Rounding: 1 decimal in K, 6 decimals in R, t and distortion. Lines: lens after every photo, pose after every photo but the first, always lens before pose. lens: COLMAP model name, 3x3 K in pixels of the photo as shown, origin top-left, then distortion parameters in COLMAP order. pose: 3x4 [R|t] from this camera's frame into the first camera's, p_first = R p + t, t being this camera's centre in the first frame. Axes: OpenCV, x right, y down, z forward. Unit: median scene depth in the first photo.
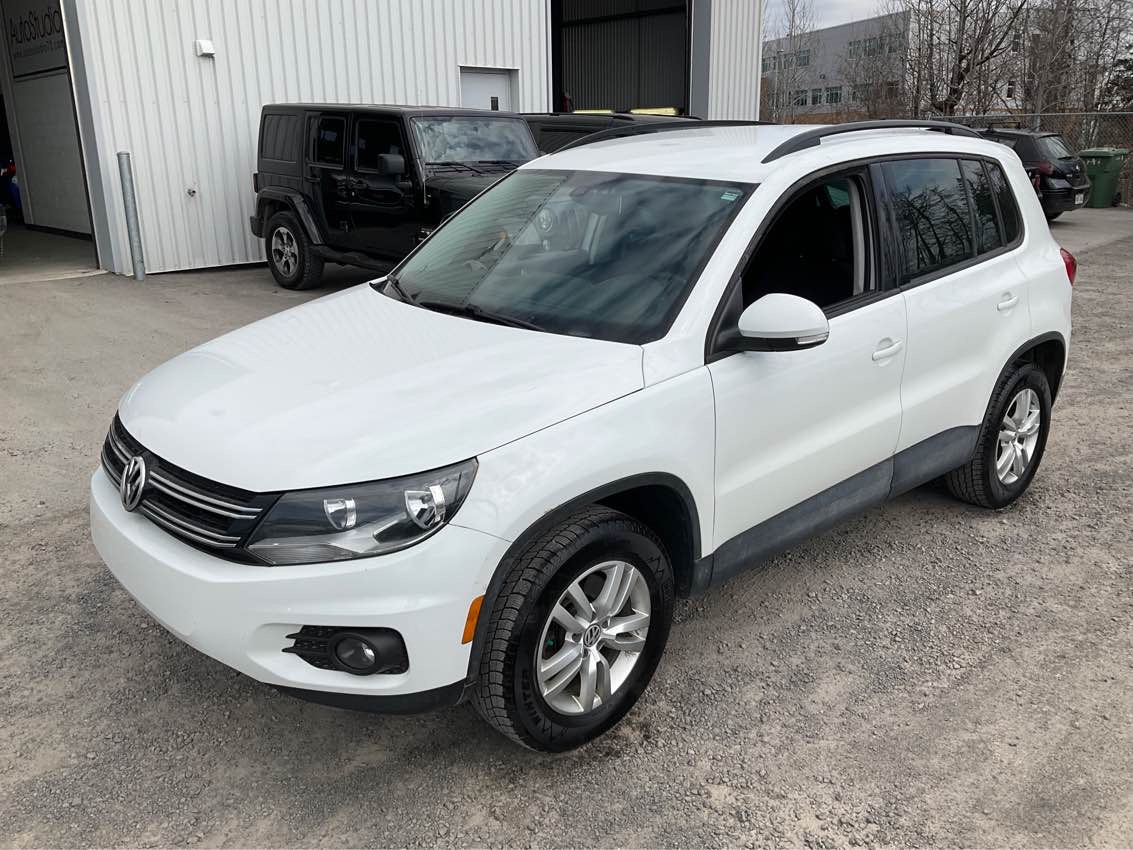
lens RADIAL K [[942.8, 0, 566.5], [0, 942.8, 425.0], [0, 0, 1]] dist [-0.008493, -0.005275]
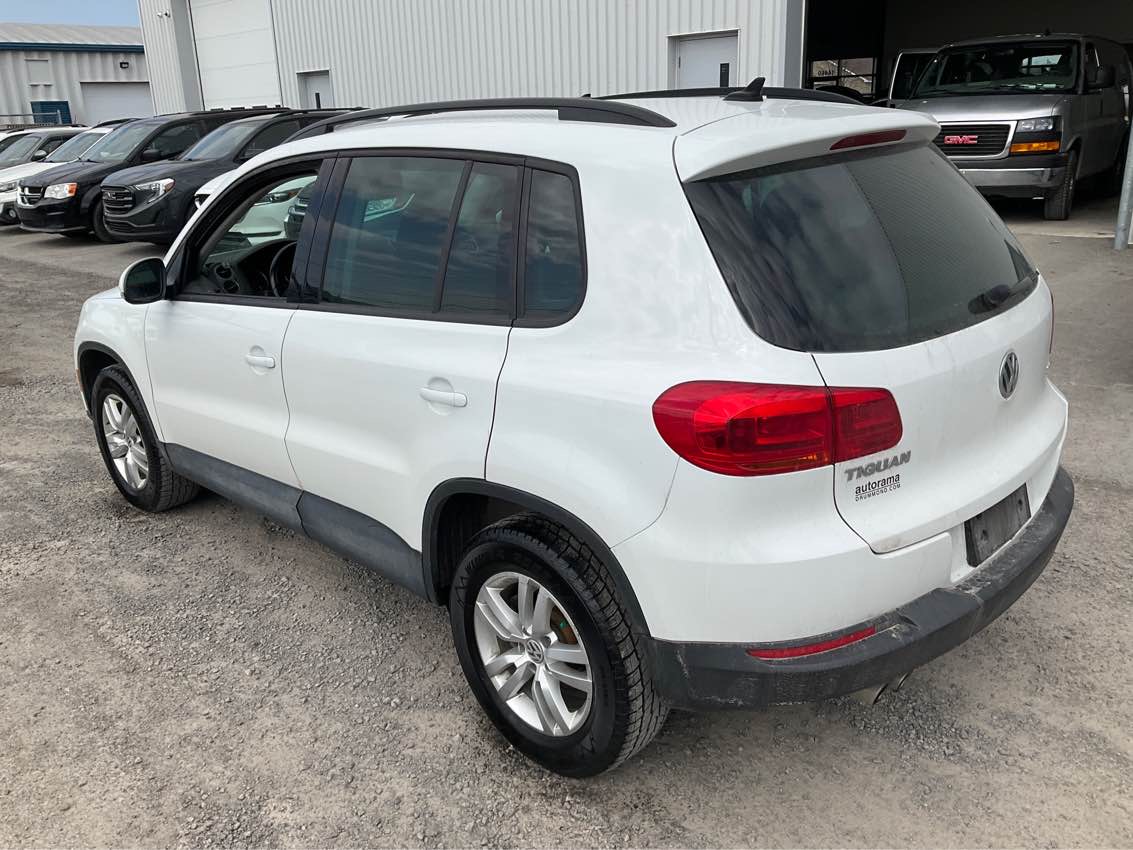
lens RADIAL K [[952.5, 0, 566.5], [0, 952.5, 425.0], [0, 0, 1]] dist [-0.006003, -0.010425]
pose [[0.057216, 0.315507, -0.947197, 1.243825], [-0.260020, 0.920717, 0.290980, -0.364802], [0.963907, 0.229641, 0.134717, 1.156486]]
